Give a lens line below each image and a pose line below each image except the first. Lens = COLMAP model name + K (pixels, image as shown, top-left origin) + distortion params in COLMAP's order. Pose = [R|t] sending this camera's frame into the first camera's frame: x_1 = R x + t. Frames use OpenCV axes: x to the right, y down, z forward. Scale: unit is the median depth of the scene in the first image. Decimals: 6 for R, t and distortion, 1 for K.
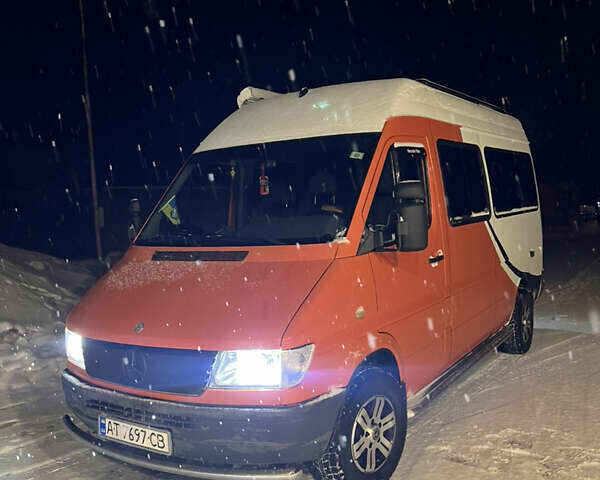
lens RADIAL K [[592.1, 0, 300.8], [0, 592.1, 253.6], [0, 0, 1]] dist [0.001993, 0.000764]
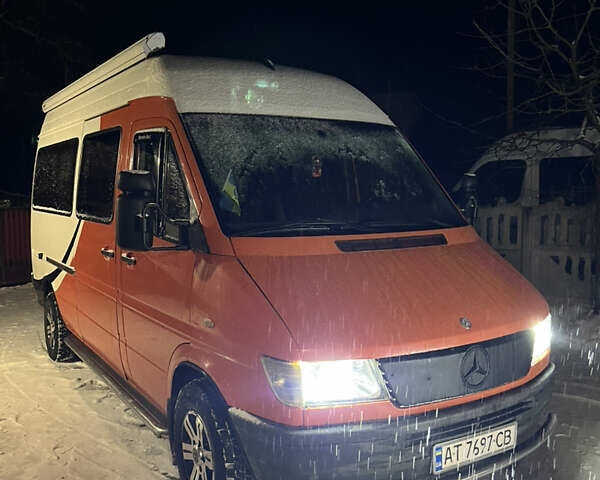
lens RADIAL K [[592.1, 0, 300.8], [0, 592.1, 253.6], [0, 0, 1]] dist [0.001993, 0.000764]
pose [[0.400692, -0.040256, 0.915328, -1.142931], [0.043809, 0.998733, 0.024747, -0.009807], [-0.915165, 0.030184, 0.401948, 0.860001]]
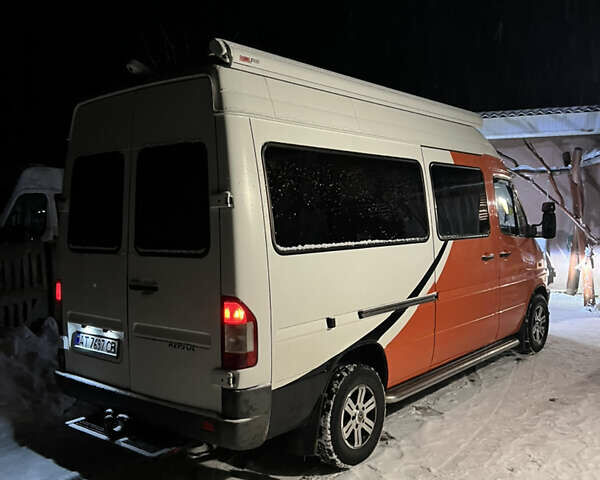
lens RADIAL K [[613.2, 0, 300.0], [0, 613.2, 240.0], [0, 0, 1]] dist [0.019842, 0.000830]
pose [[-0.991196, 0.063801, 0.116013, 1.193204], [0.077249, 0.990313, 0.115385, -0.526854], [-0.107528, 0.123331, -0.986523, 5.687804]]
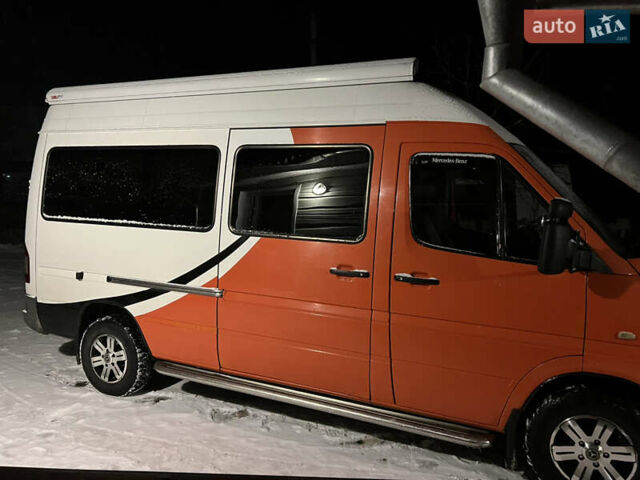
lens RADIAL K [[452.4, 0, 321.3], [0, 452.4, 249.6], [0, 0, 1]] dist [0.004837, -0.001268]
pose [[-0.172543, -0.039202, 0.984222, -0.998010], [0.043124, 0.997949, 0.047309, -0.155951], [-0.984058, 0.050607, -0.170498, 2.791302]]
